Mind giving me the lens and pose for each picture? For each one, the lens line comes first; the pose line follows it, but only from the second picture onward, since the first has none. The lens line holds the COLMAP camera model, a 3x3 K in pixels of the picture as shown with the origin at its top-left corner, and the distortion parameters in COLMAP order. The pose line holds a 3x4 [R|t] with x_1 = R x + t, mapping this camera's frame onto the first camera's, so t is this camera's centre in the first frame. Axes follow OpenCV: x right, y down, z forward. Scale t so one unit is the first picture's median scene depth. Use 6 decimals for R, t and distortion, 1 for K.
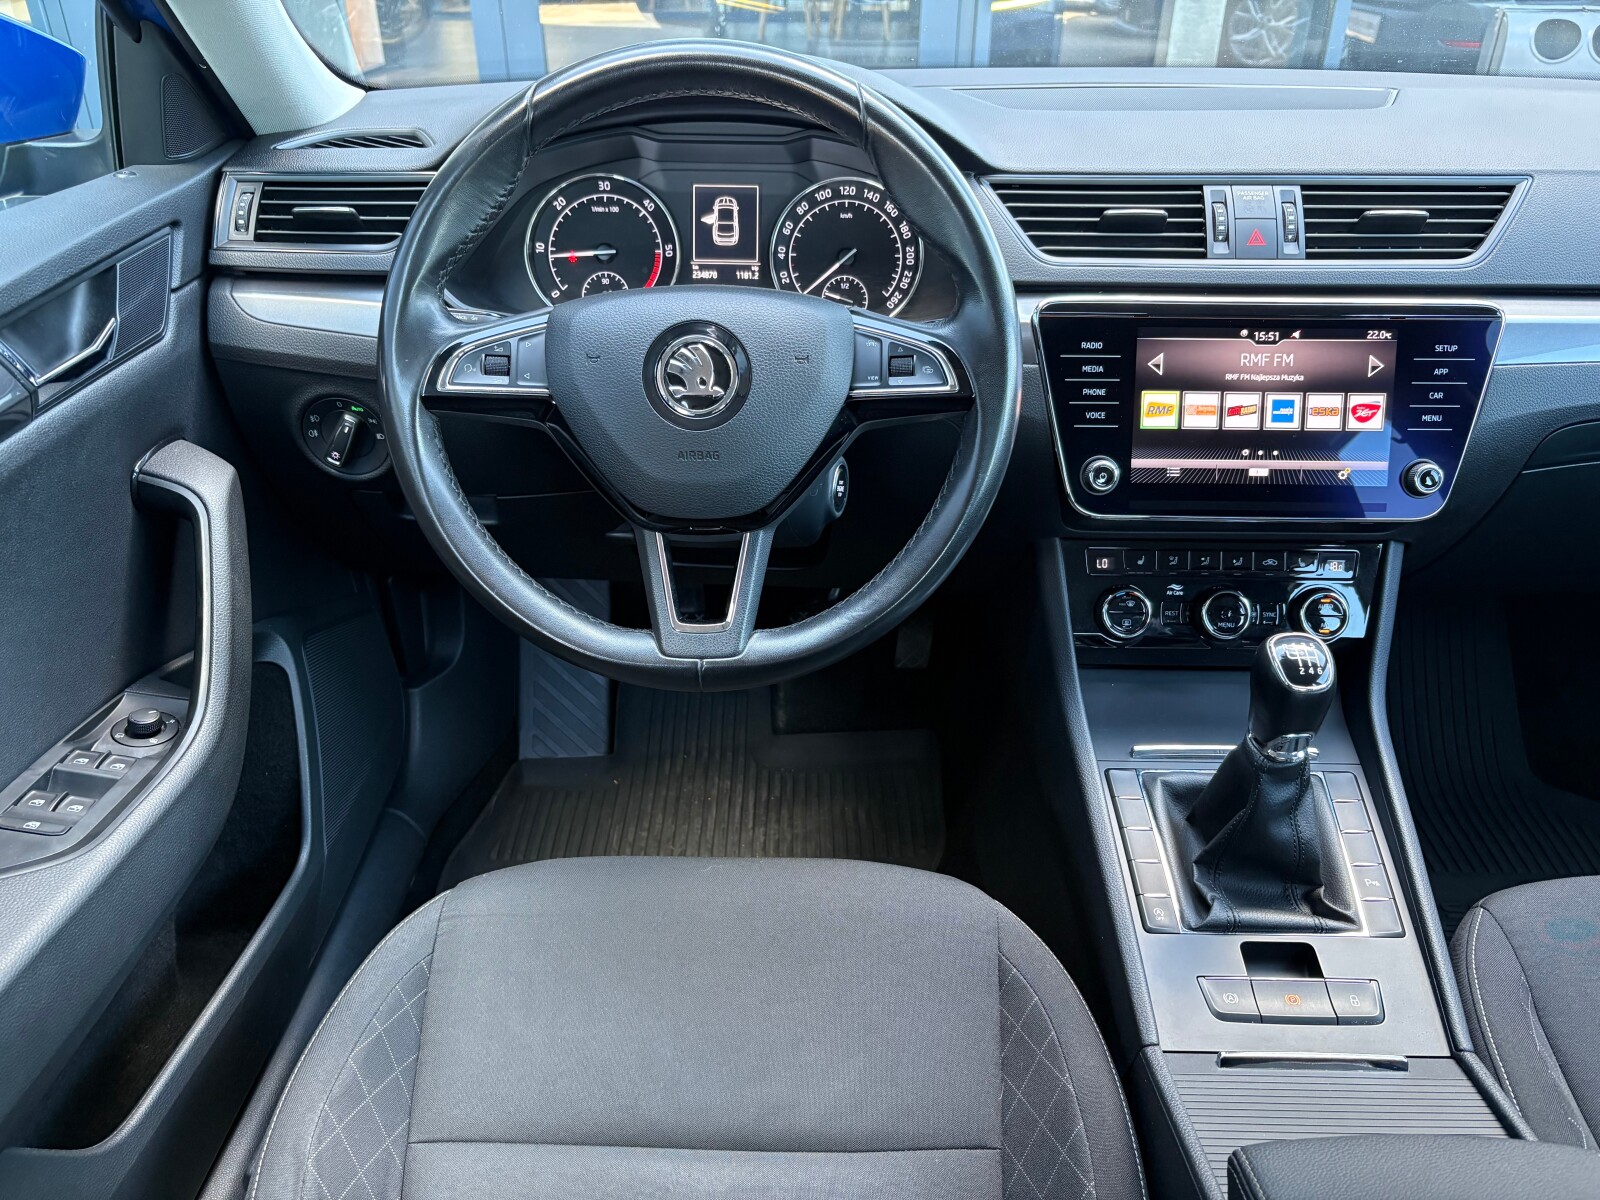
lens RADIAL K [[1230.1, 0, 795.0], [0, 1230.1, 605.9], [0, 0, 1]] dist [0.024467, -0.043898]
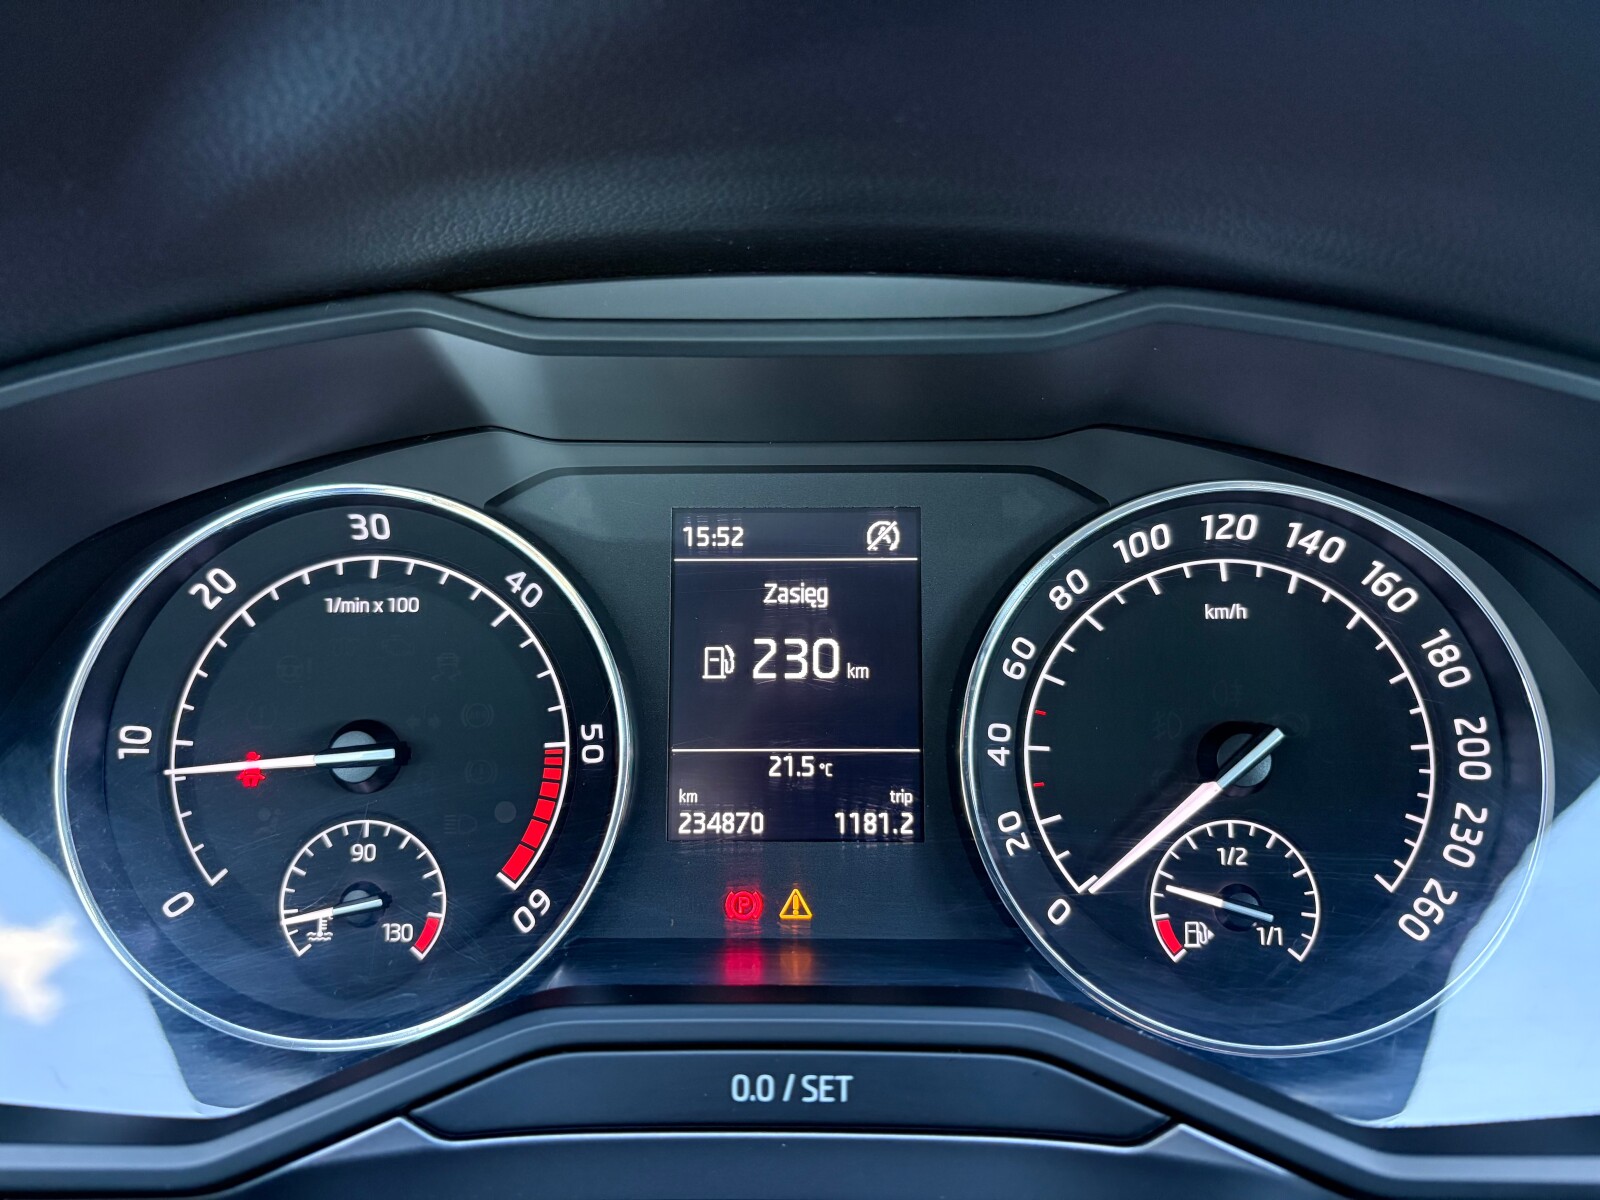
lens RADIAL K [[1230.1, 0, 798.8], [0, 1230.1, 581.4], [0, 0, 1]] dist [0.024467, -0.043898]
pose [[0.999664, -0.017196, -0.019407, -0.054724], [0.011344, 0.963077, -0.268985, -0.273132], [0.023316, 0.268675, 0.962949, 0.796422]]
